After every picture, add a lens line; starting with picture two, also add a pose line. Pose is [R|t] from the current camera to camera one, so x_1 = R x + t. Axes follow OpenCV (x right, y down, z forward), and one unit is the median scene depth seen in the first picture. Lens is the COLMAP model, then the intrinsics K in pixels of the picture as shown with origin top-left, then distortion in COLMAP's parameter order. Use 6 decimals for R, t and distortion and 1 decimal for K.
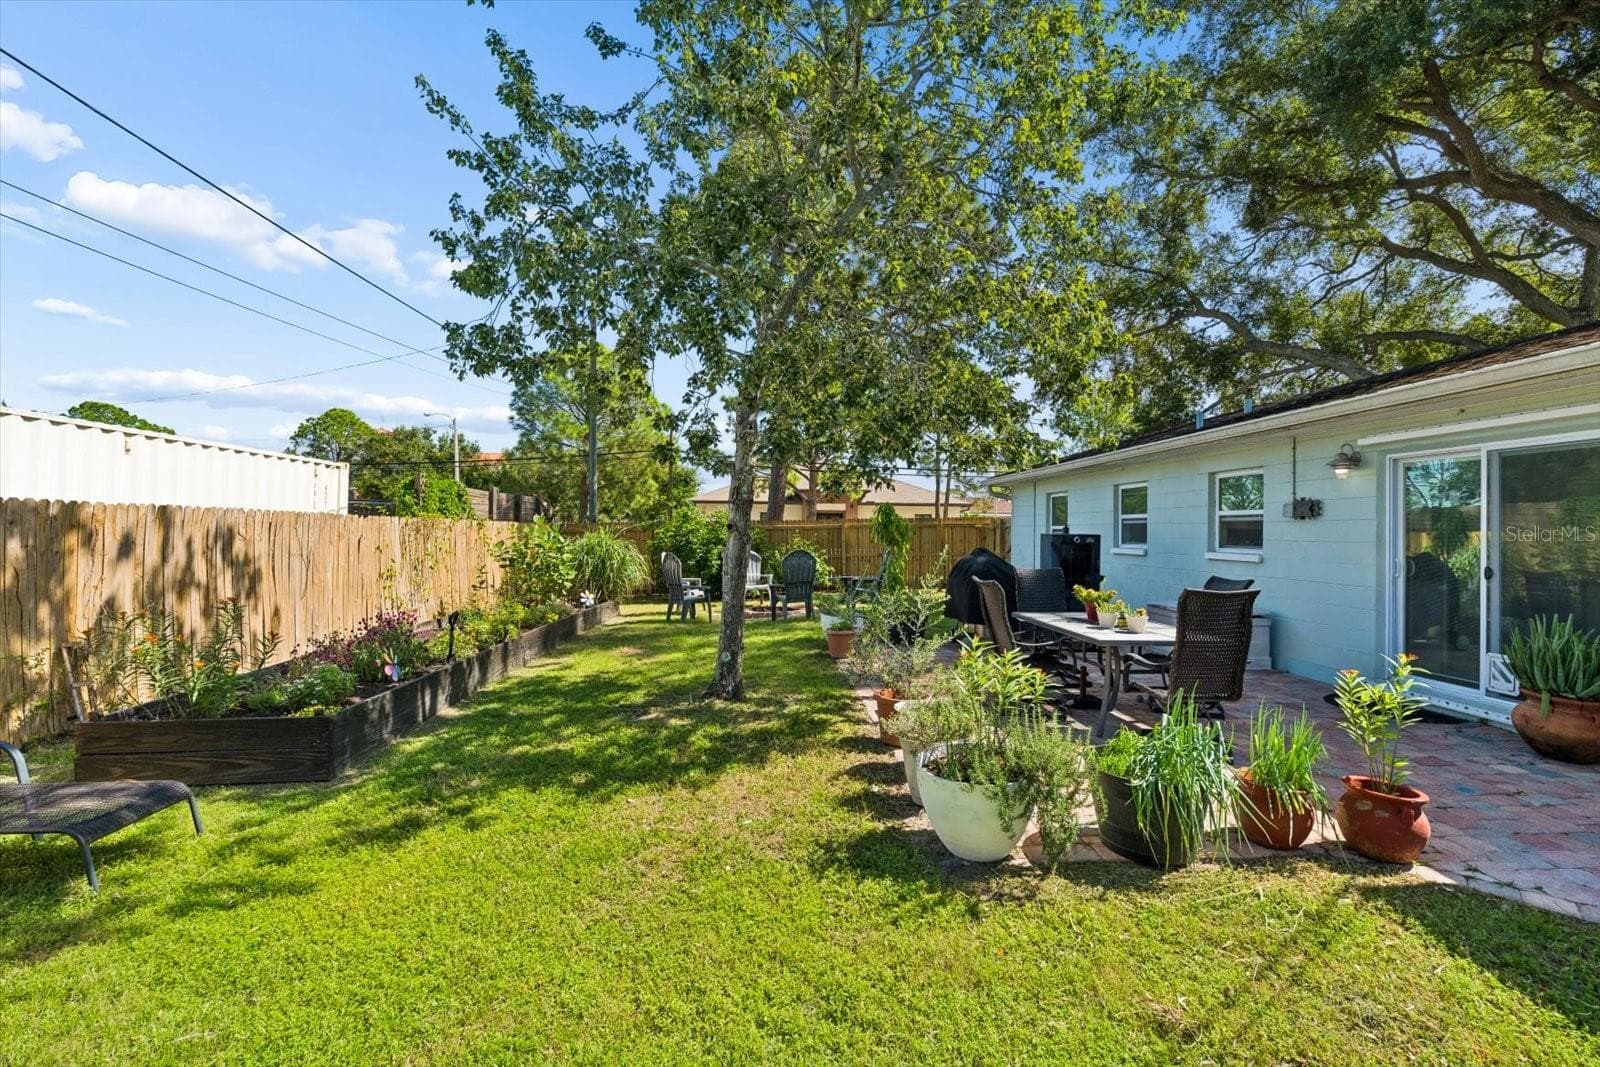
lens RADIAL K [[712.3, 0, 803.4], [0, 712.3, 528.2], [0, 0, 1]] dist [-0.012598, -0.000422]
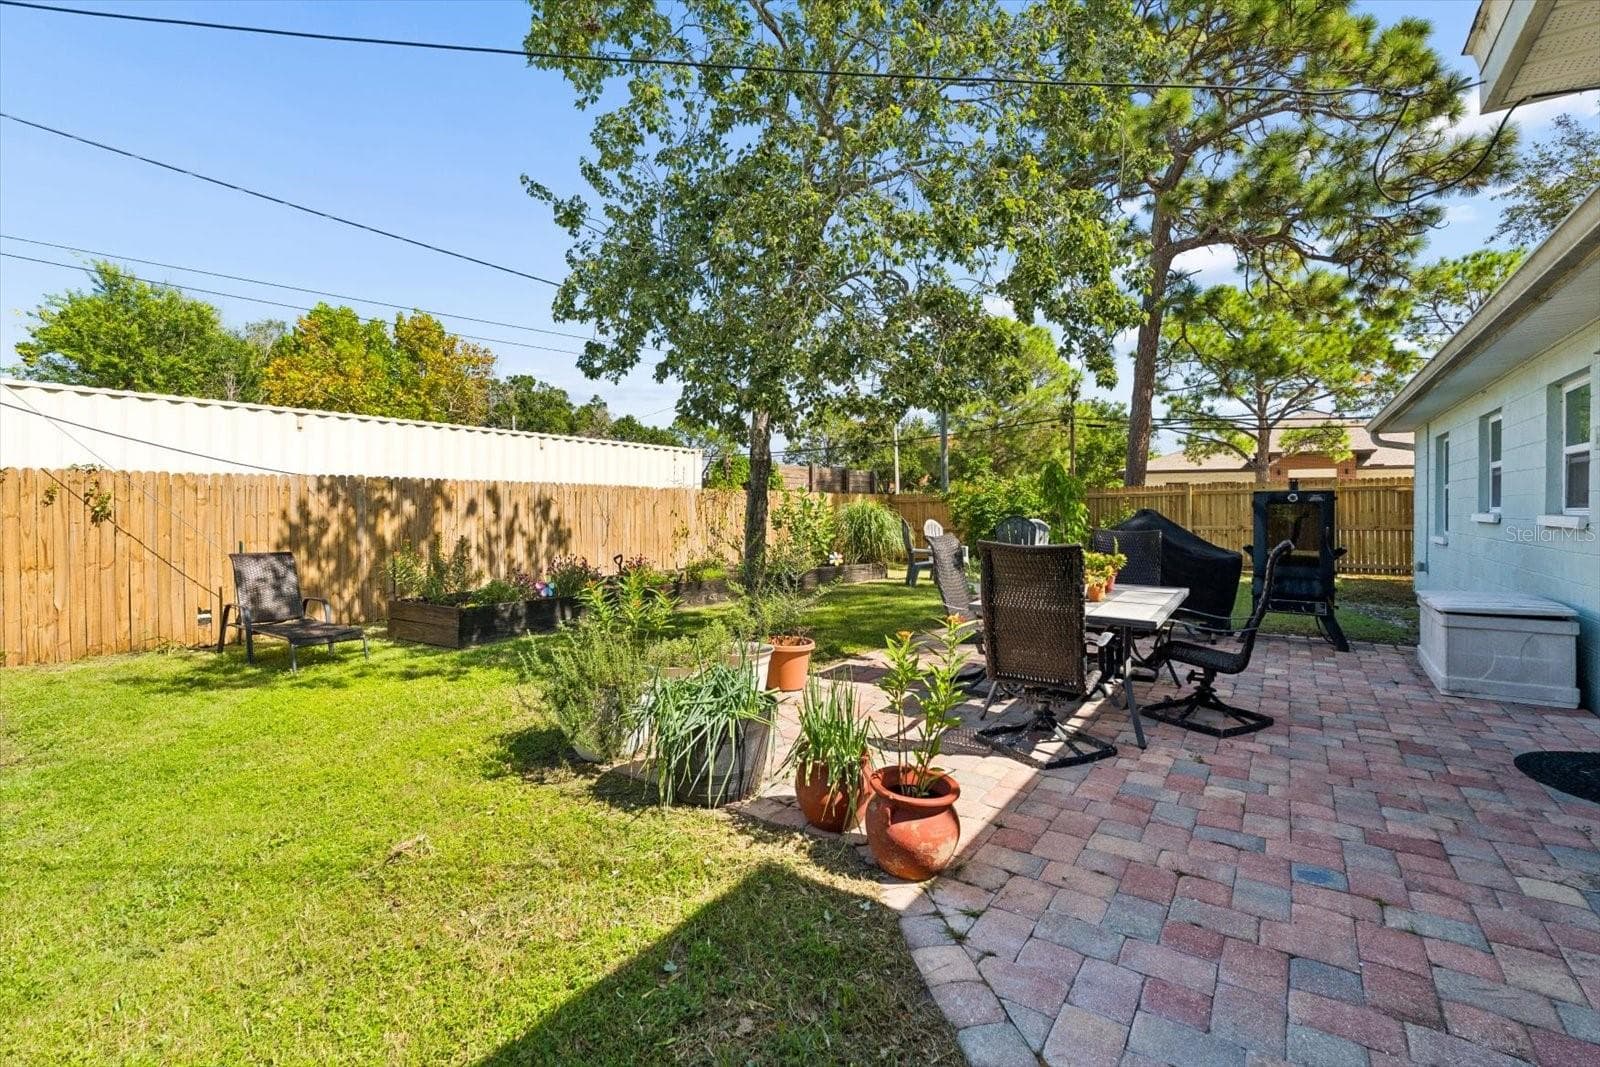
lens RADIAL K [[712.3, 0, 783.5], [0, 712.3, 516.5], [0, 0, 1]] dist [-0.012598, -0.000422]
pose [[0.784095, 0.002728, -0.620634, 0.708904], [0.007680, 0.999871, 0.014098, 0.034722], [0.620593, -0.015821, 0.783973, 0.173101]]
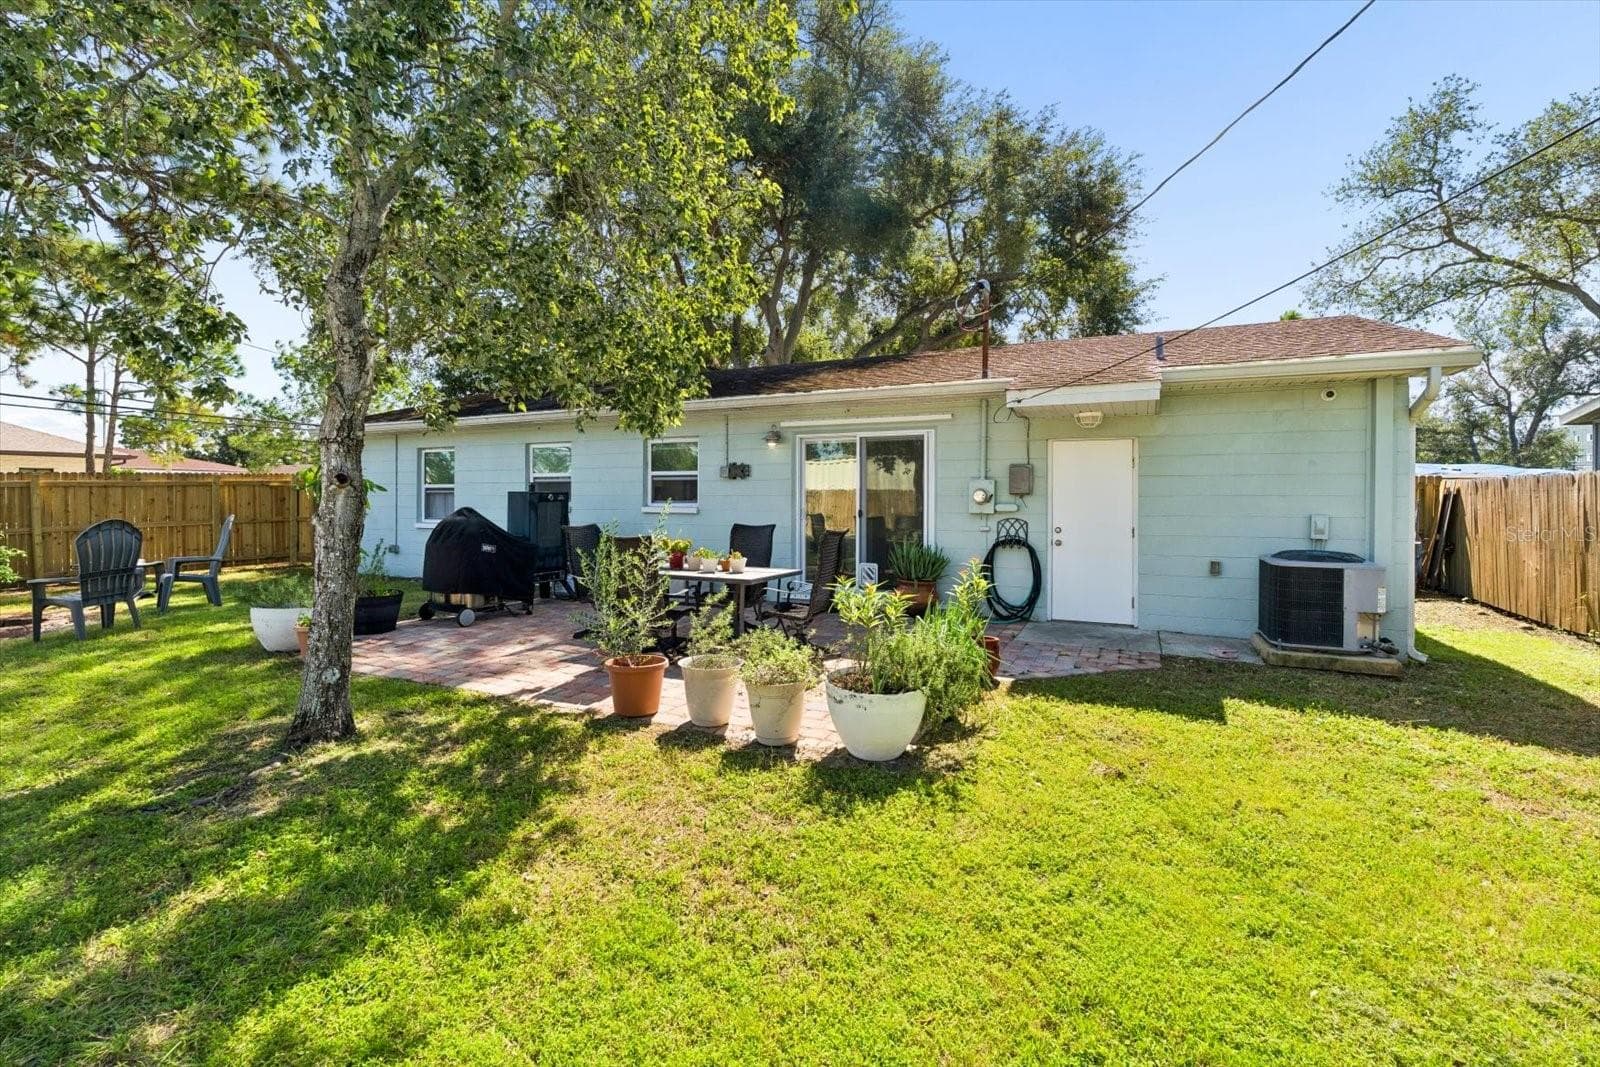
lens RADIAL K [[712.3, 0, 811.2], [0, 712.3, 495.0], [0, 0, 1]] dist [-0.012598, -0.000422]
pose [[0.486504, -0.009397, 0.873628, -0.508857], [0.001649, 0.999950, 0.009838, 0.005805], [-0.873677, -0.003345, 0.486495, 0.312276]]
